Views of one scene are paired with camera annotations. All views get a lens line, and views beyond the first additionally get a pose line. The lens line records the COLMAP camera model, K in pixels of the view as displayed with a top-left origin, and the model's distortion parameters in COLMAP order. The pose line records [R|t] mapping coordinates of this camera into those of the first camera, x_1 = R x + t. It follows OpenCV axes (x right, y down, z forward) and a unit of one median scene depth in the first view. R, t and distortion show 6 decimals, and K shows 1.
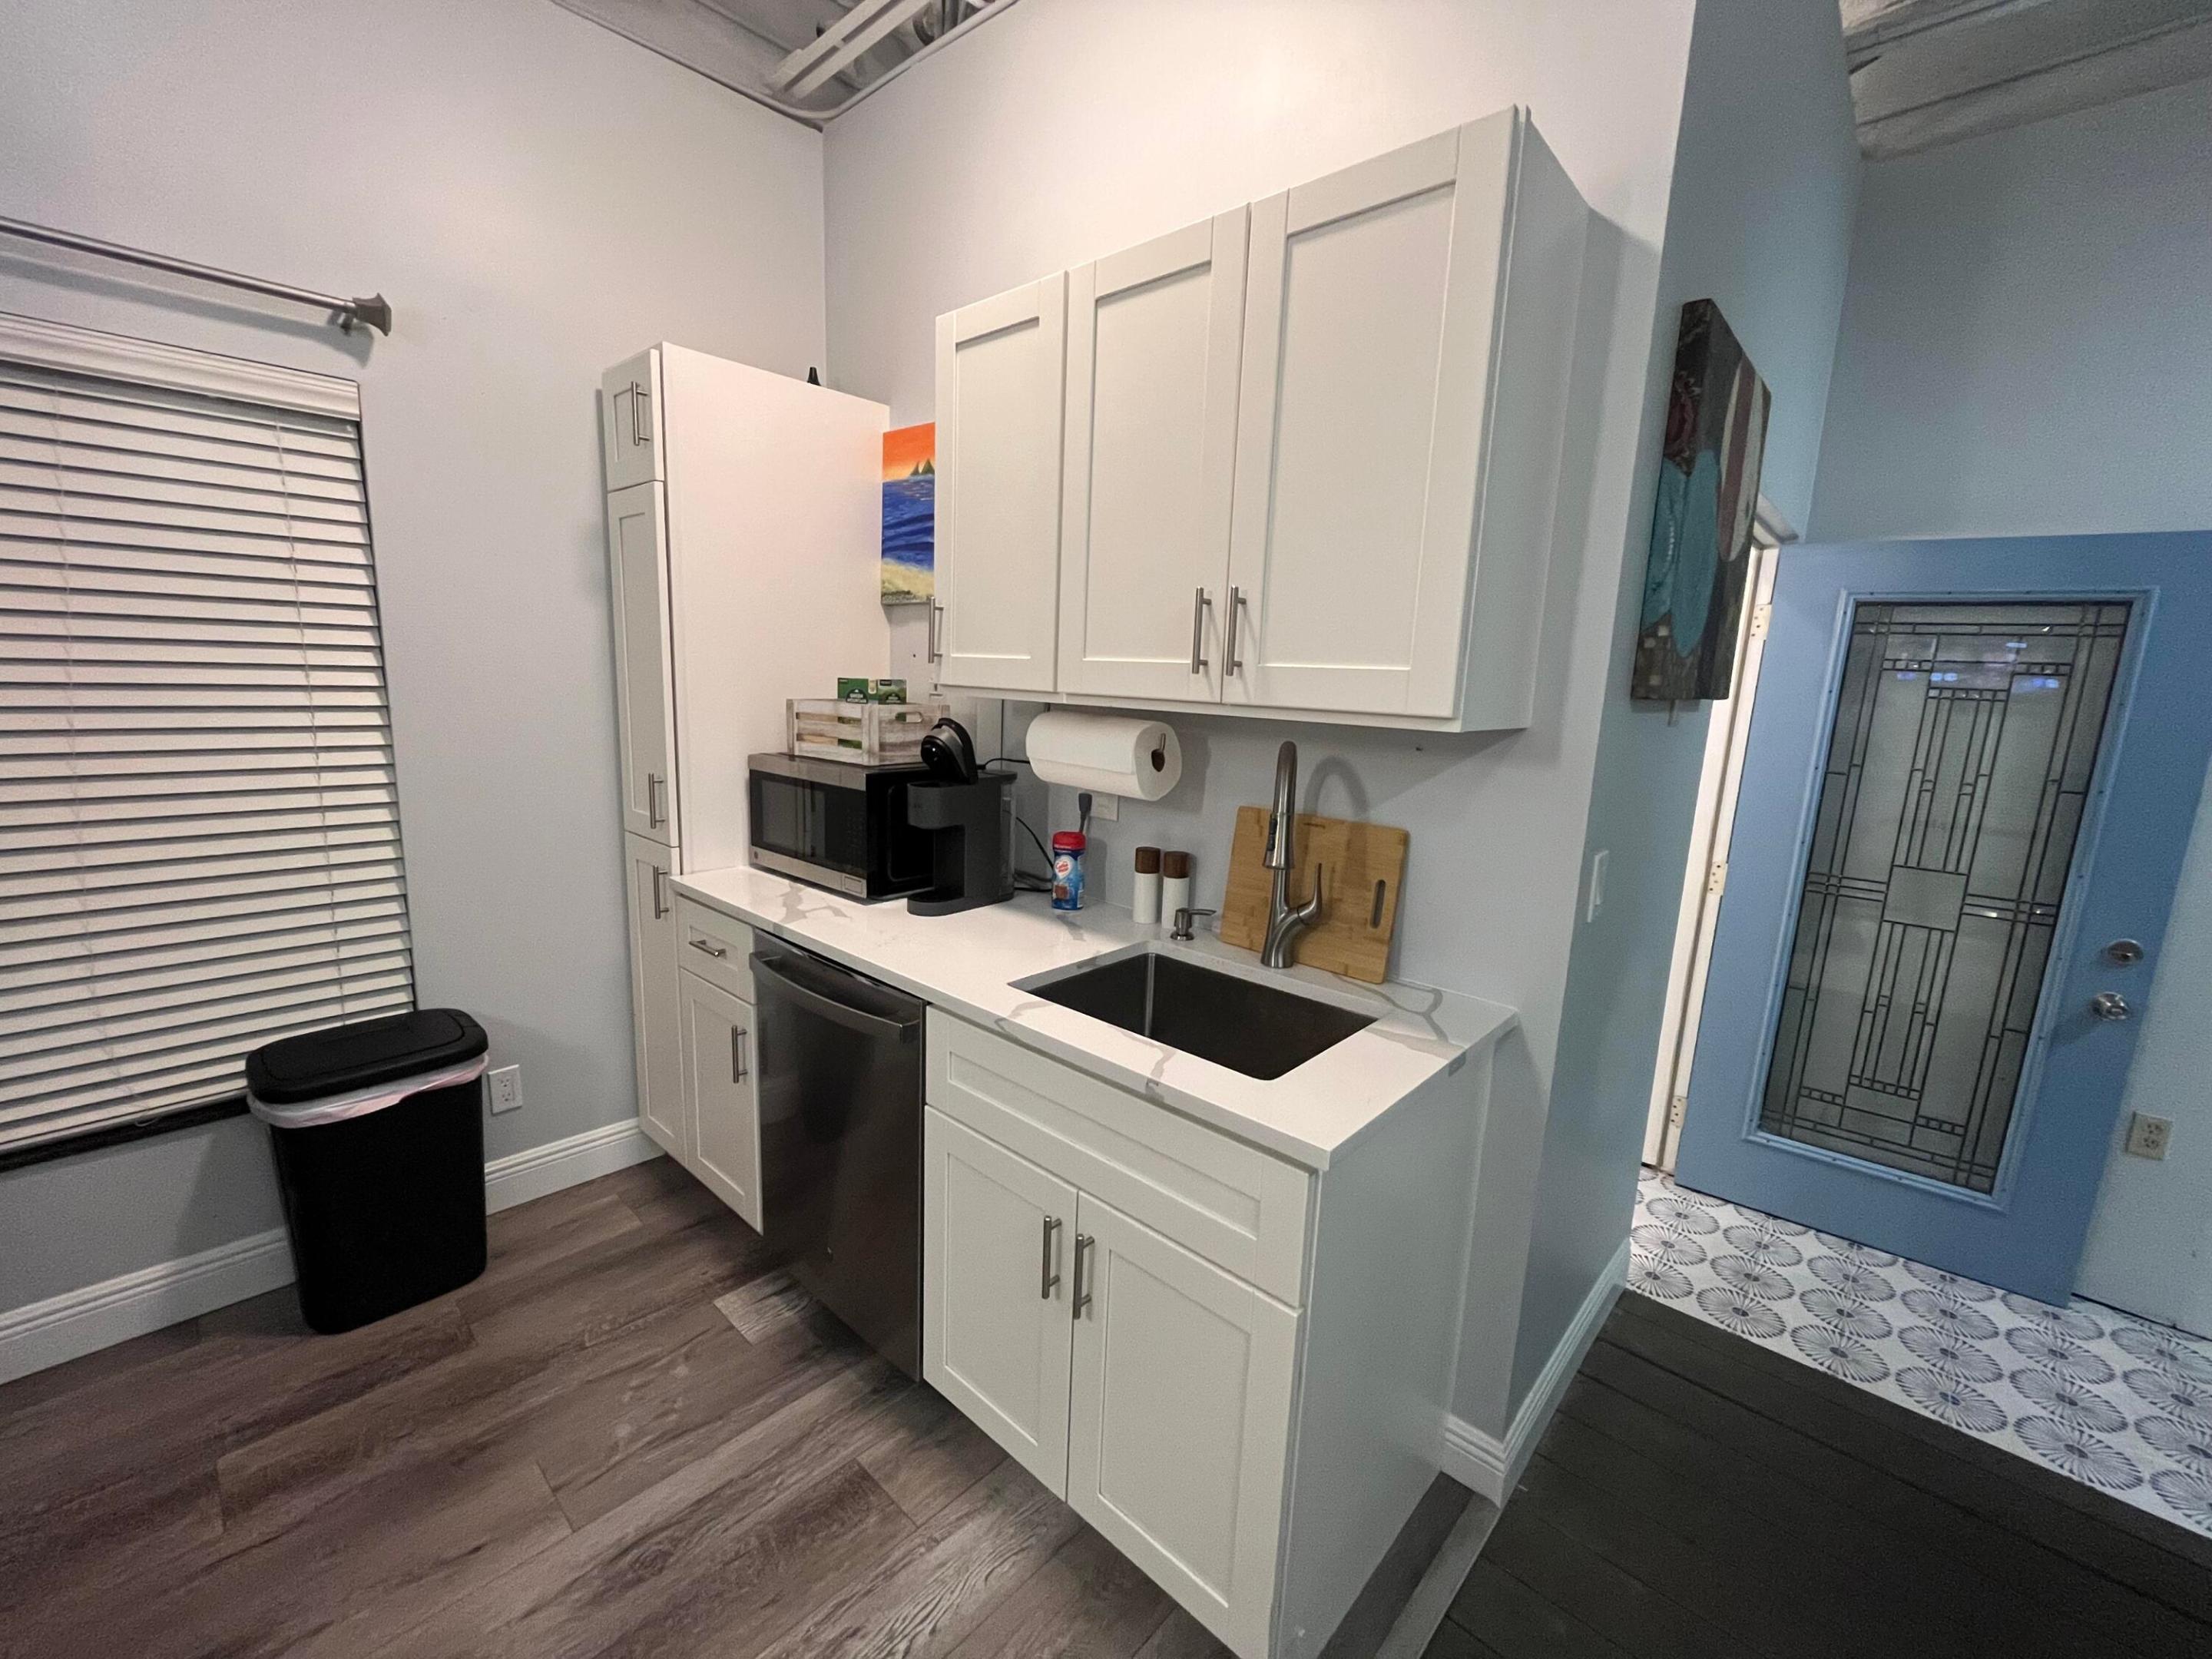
lens RADIAL K [[902.5, 0, 1093.5], [0, 902.5, 831.2], [0, 0, 1]] dist [-0.003918, 0.000346]
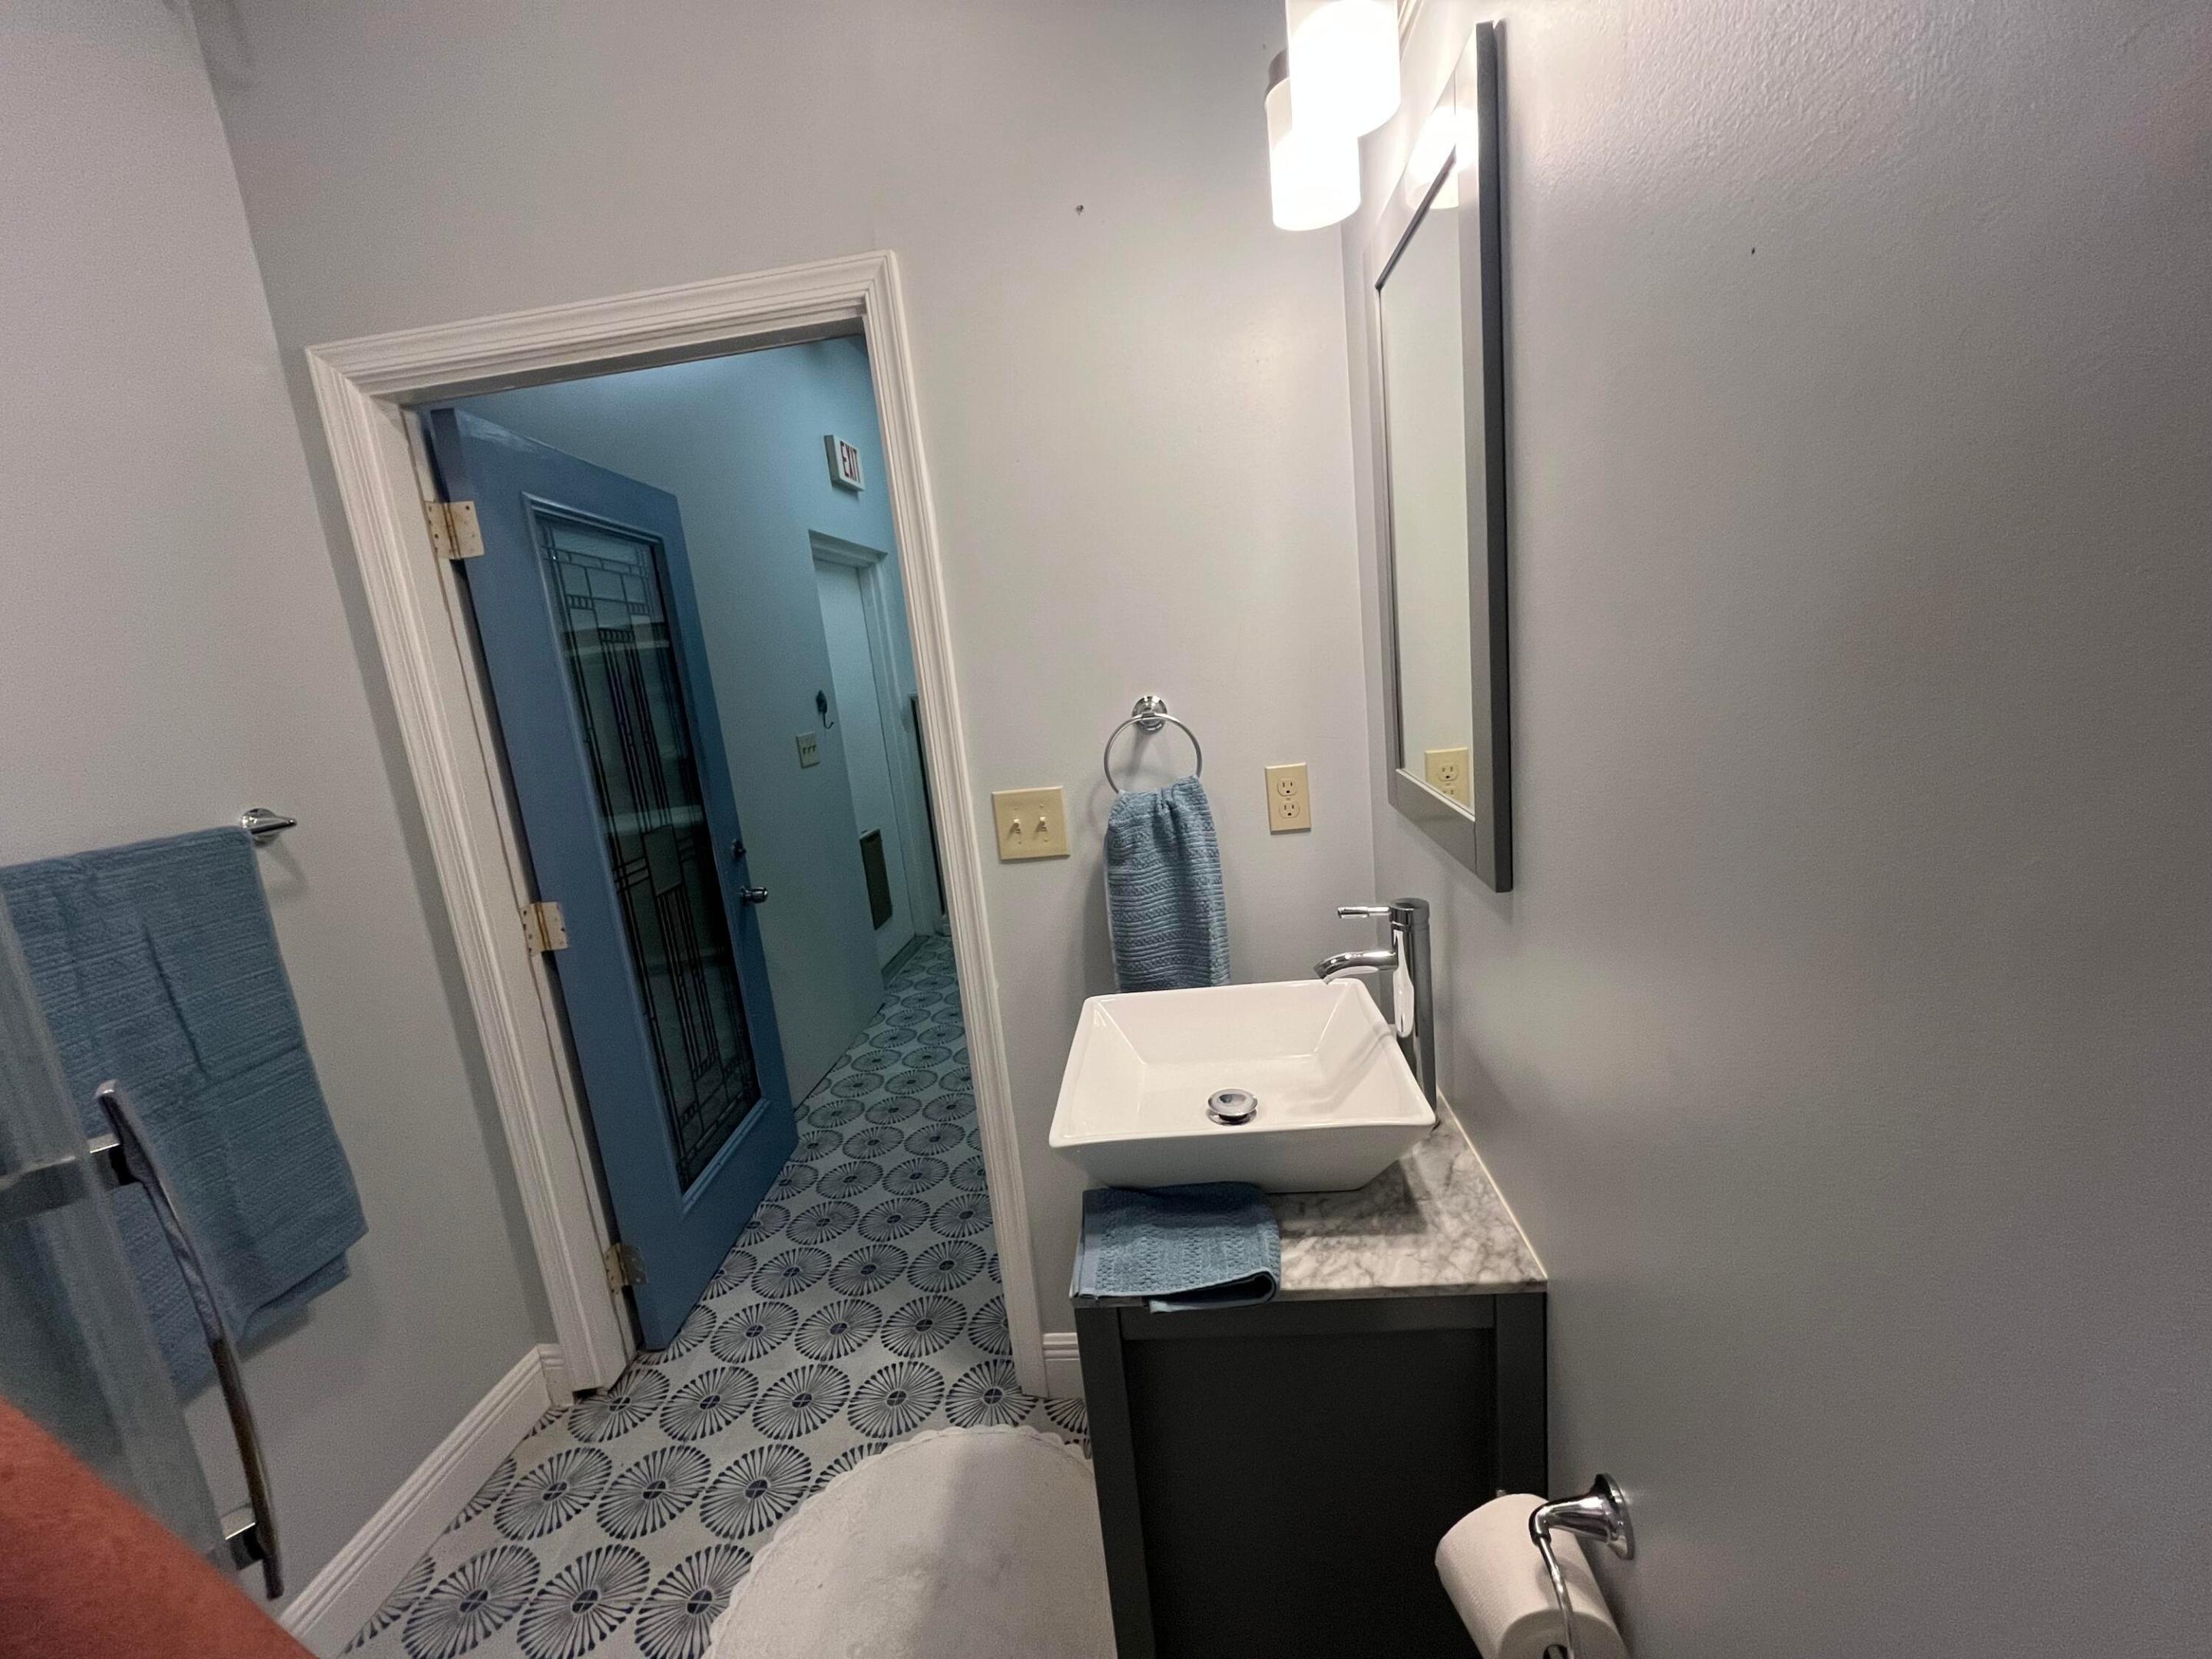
lens RADIAL K [[902.5, 0, 1107.0], [0, 902.5, 831.1], [0, 0, 1]] dist [-0.003918, 0.000346]
pose [[-0.620181, -0.126635, 0.774170, -0.086027], [0.216429, 0.920959, 0.324026, -0.204320], [-0.754012, 0.368508, -0.543754, 1.537799]]
